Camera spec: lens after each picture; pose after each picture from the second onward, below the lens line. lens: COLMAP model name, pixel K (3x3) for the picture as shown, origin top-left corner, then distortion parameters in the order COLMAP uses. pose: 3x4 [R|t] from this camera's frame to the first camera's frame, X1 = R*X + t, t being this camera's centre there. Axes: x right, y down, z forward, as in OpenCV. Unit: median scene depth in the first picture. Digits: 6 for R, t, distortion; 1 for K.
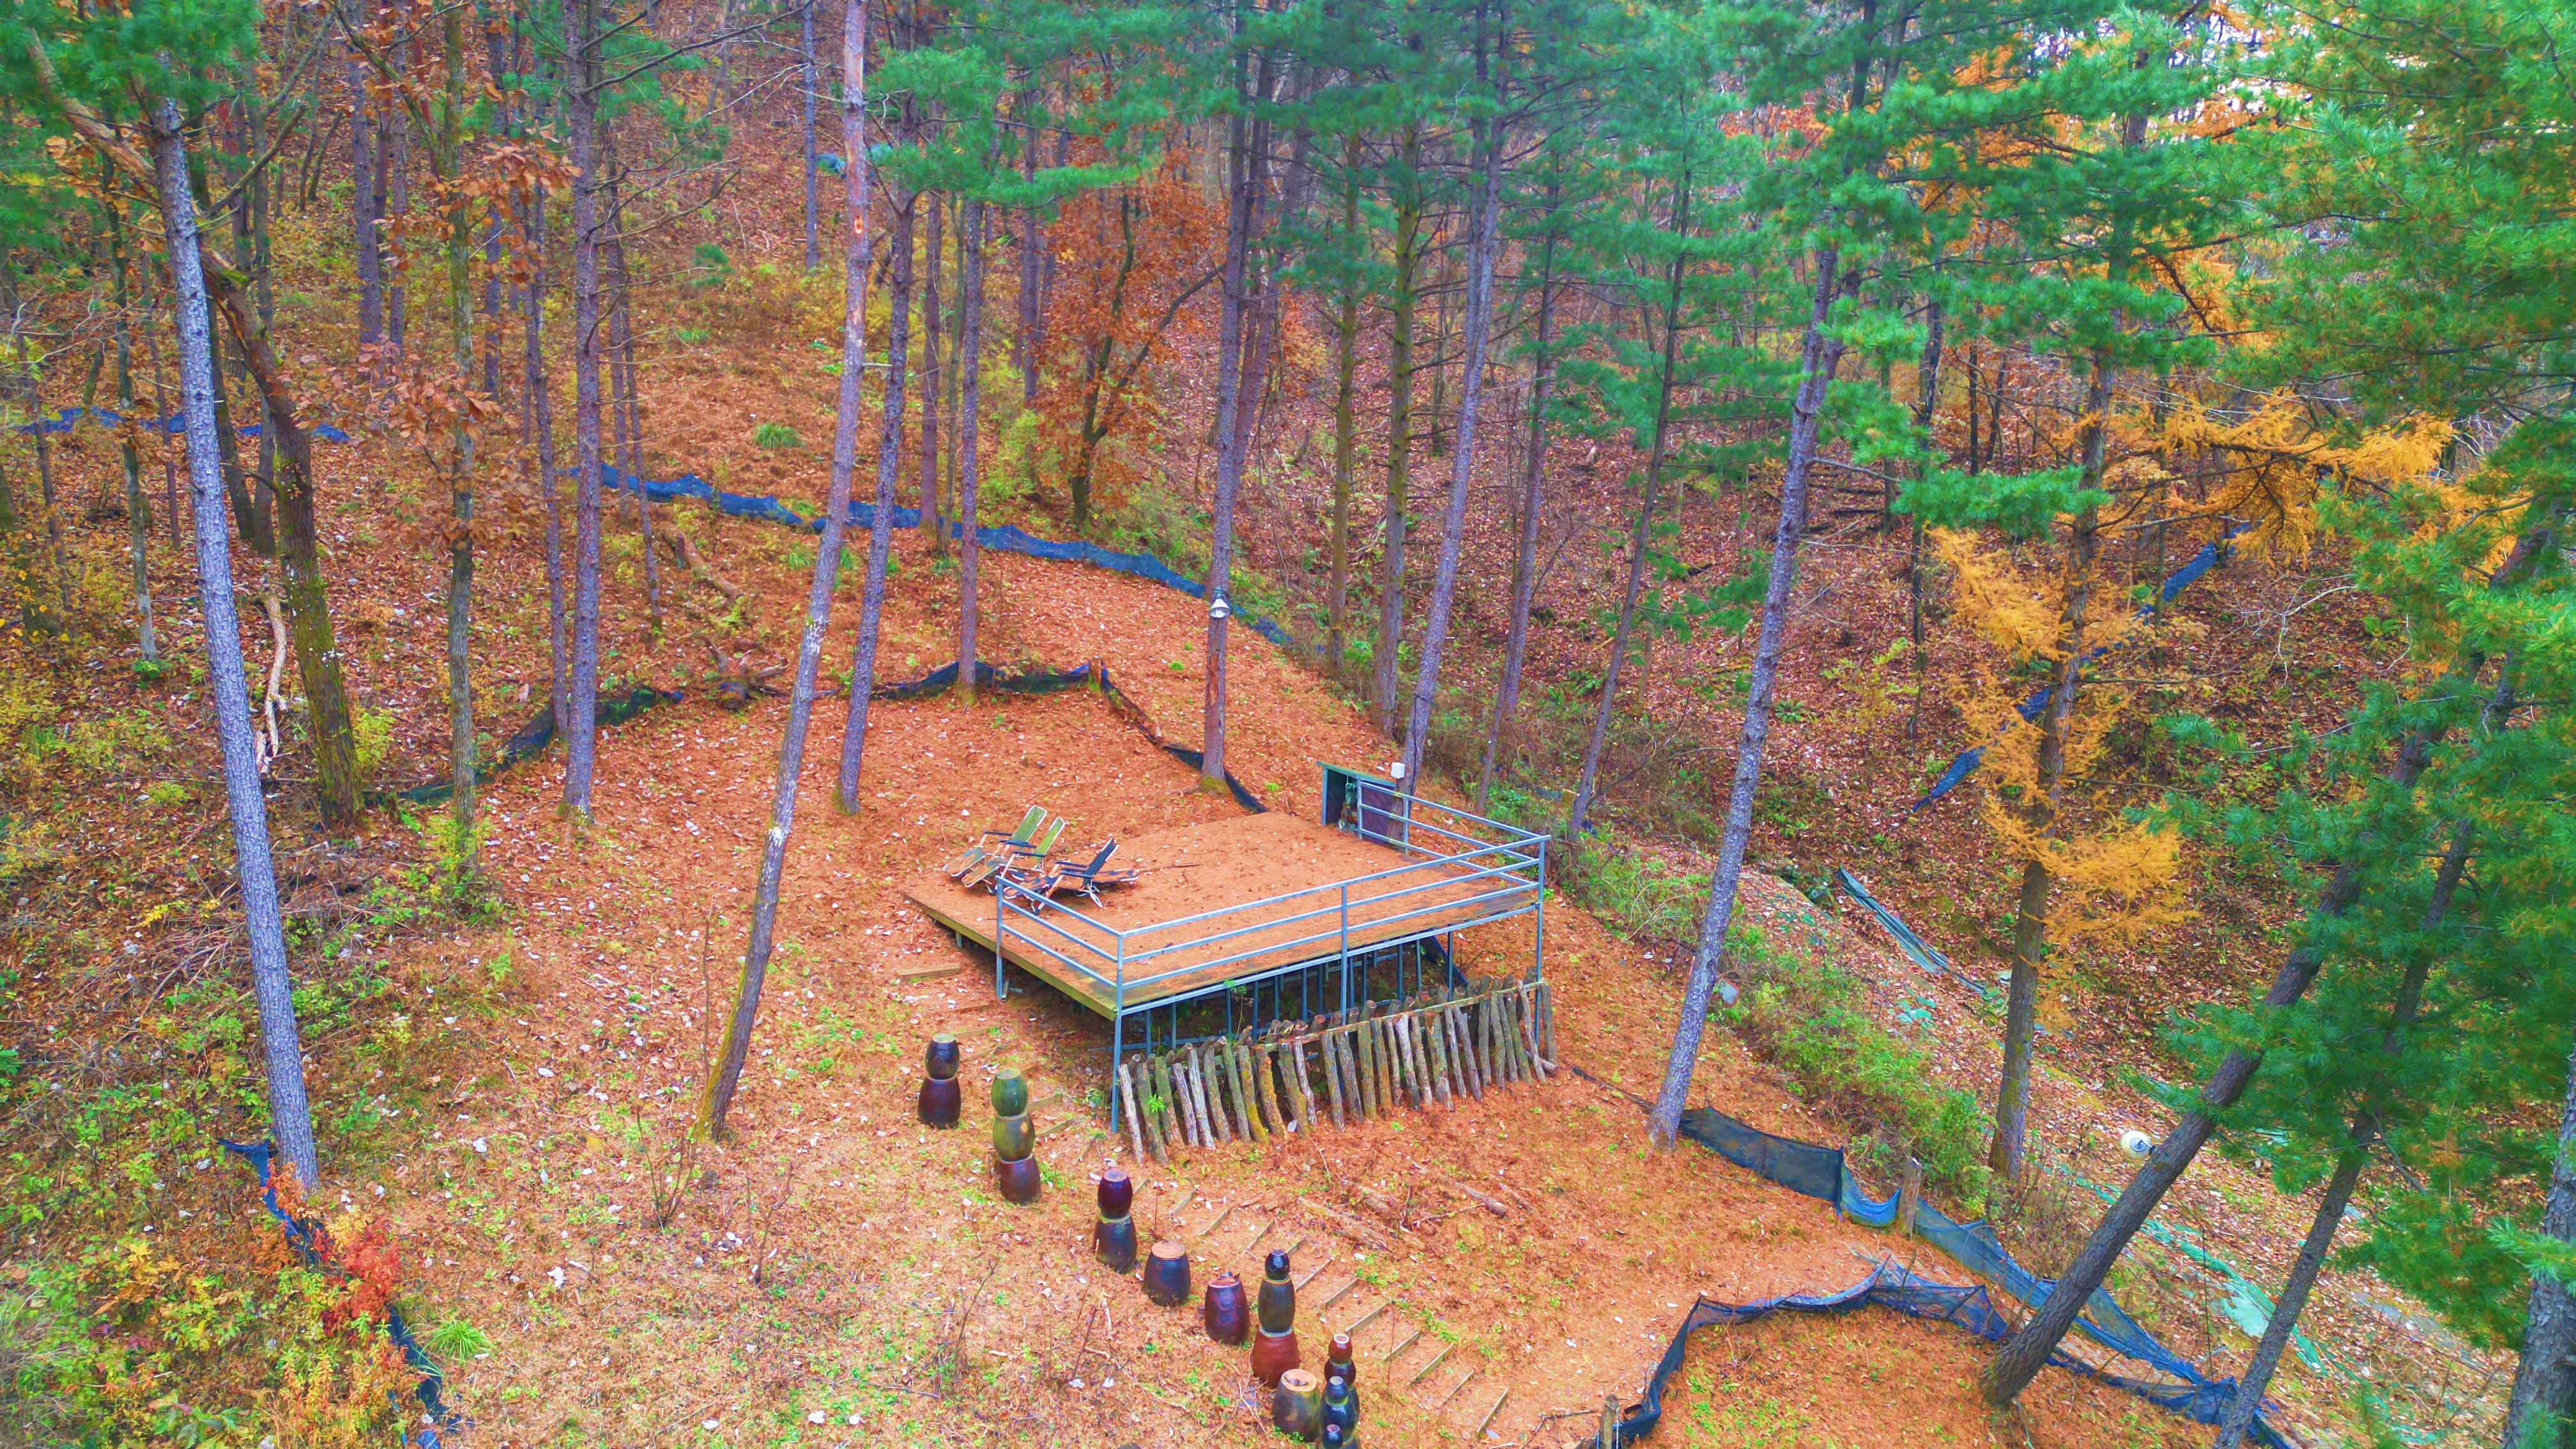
lens RADIAL K [[1793.5, 0, 1286.2], [0, 1793.5, 711.8], [0, 0, 1]] dist [0.087615, -0.087590]
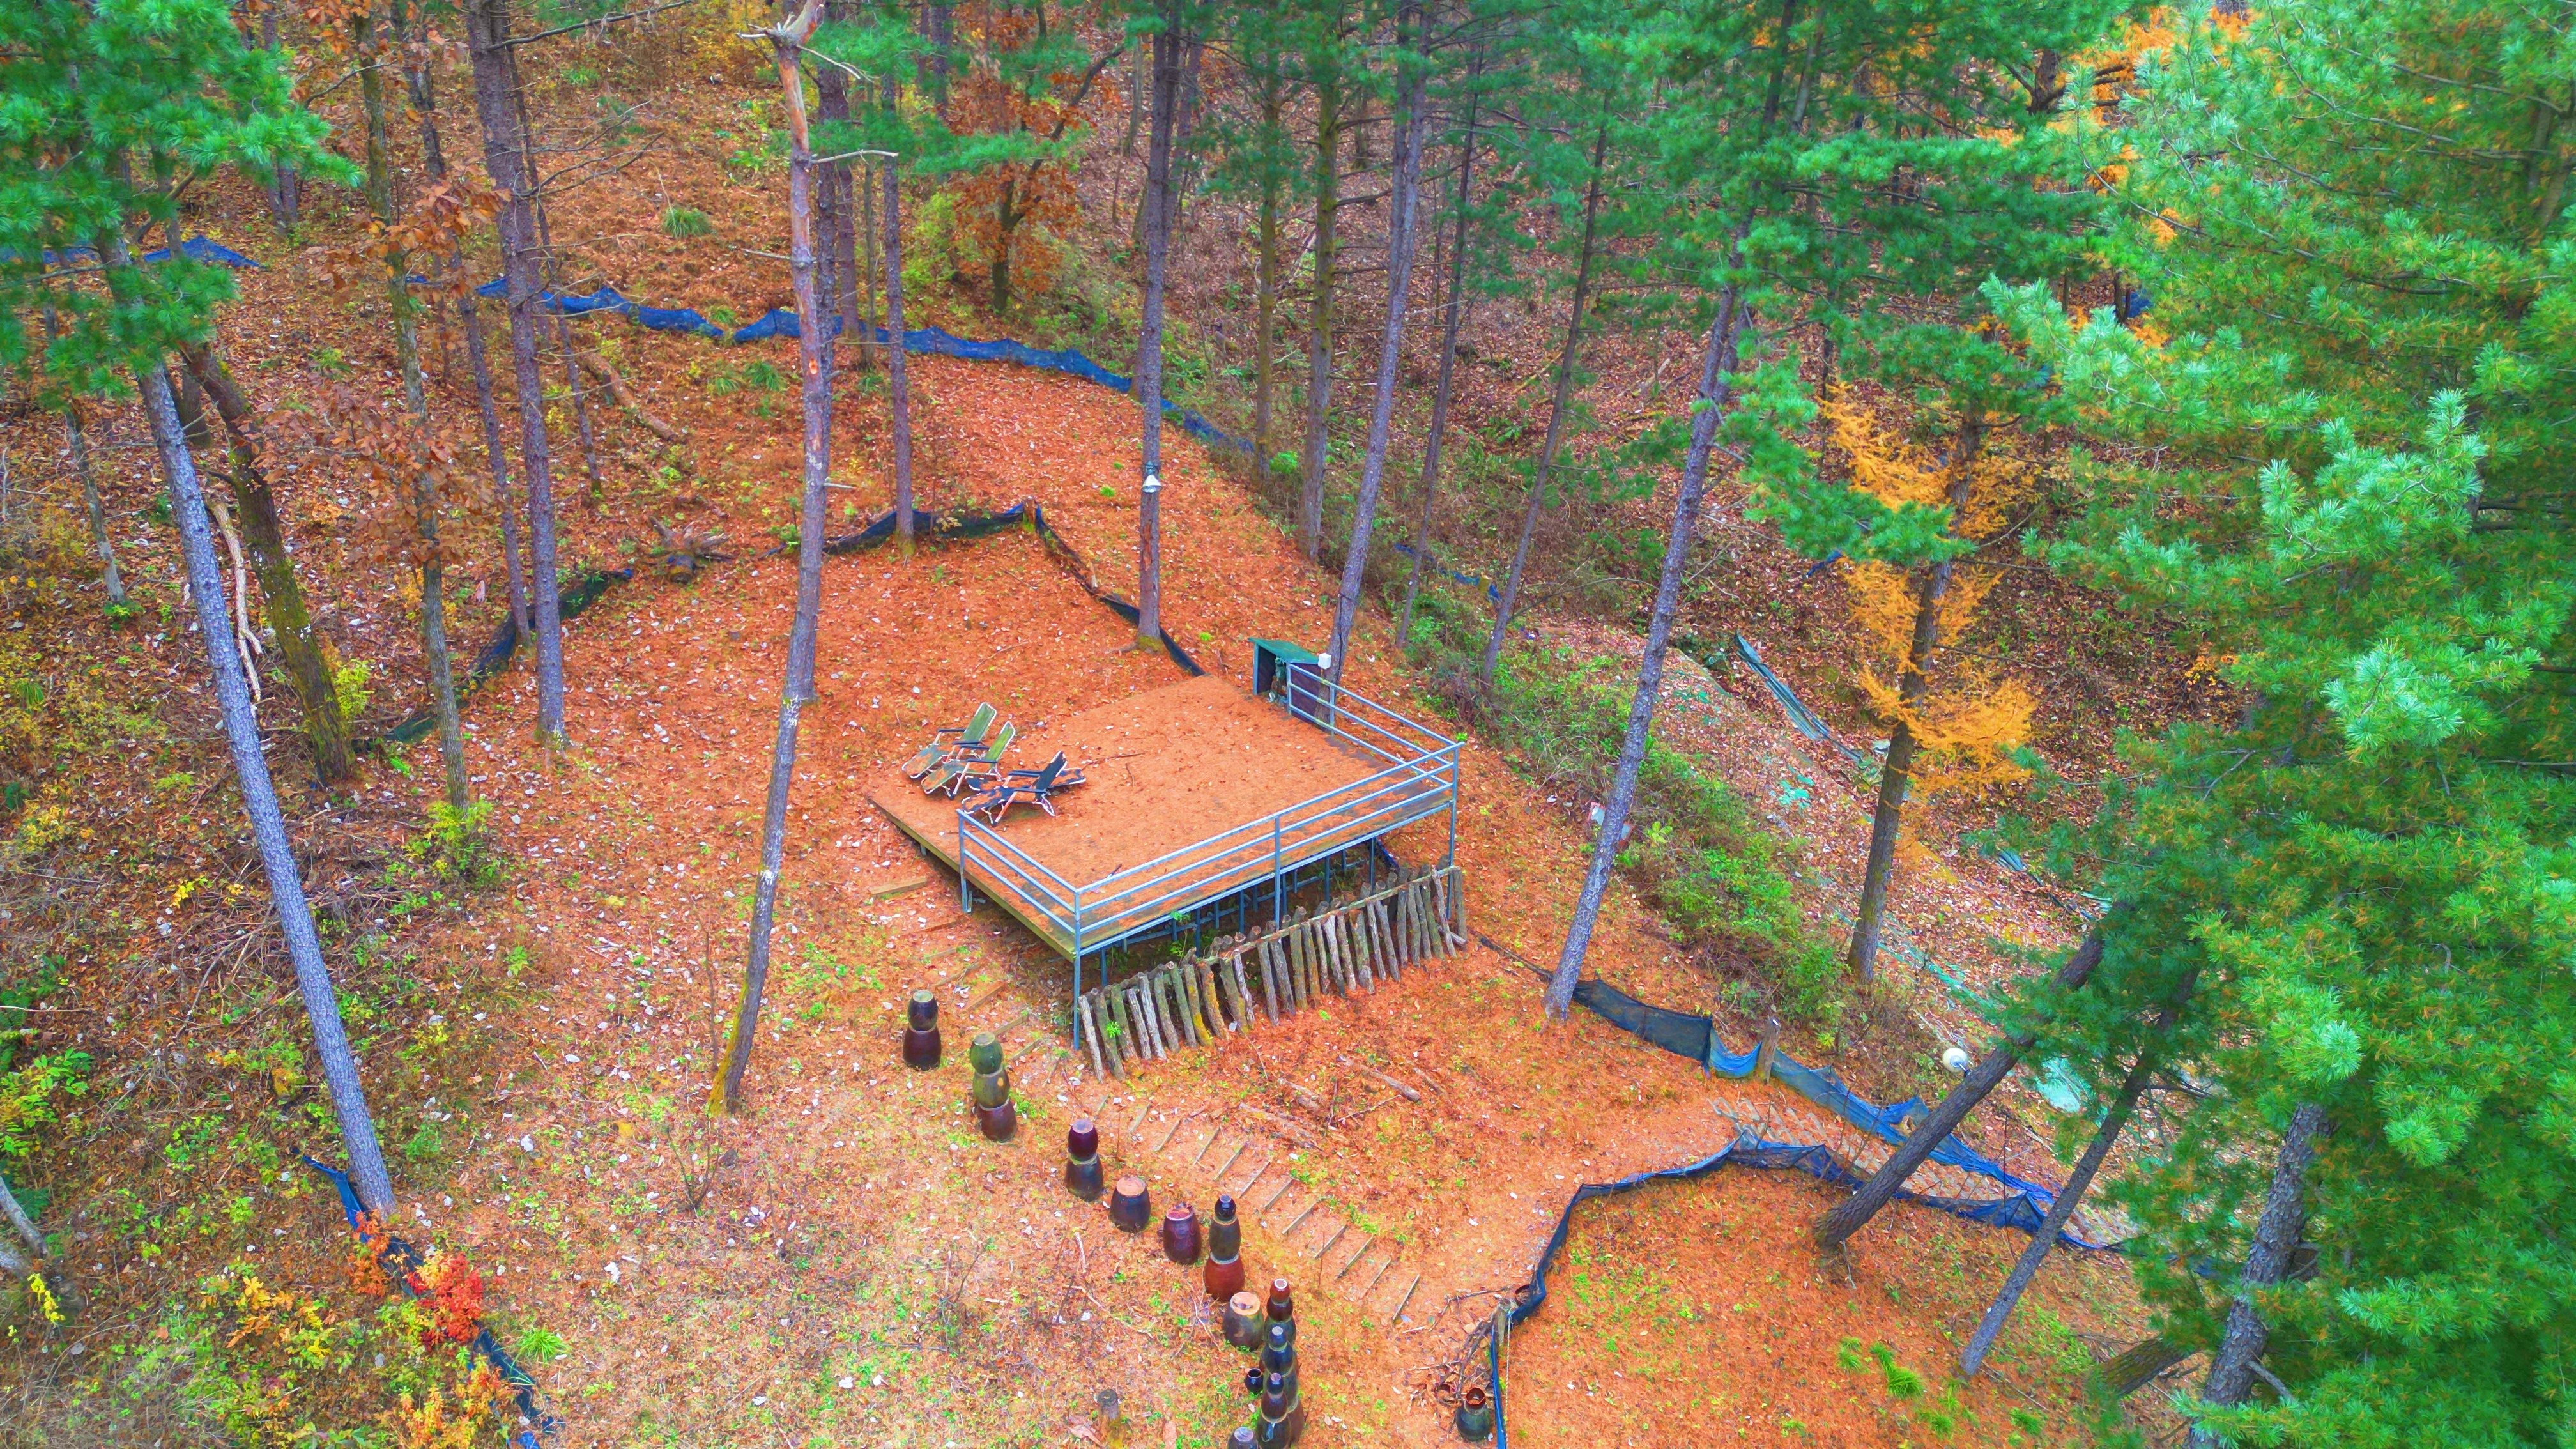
lens RADIAL K [[1793.5, 0, 1286.2], [0, 1793.5, 711.8], [0, 0, 1]] dist [0.087615, -0.087590]
pose [[0.998953, -0.017154, 0.042416, -0.007497], [0.006895, 0.972908, 0.231088, -0.218138], [-0.045231, -0.230553, 0.972008, -0.053564]]
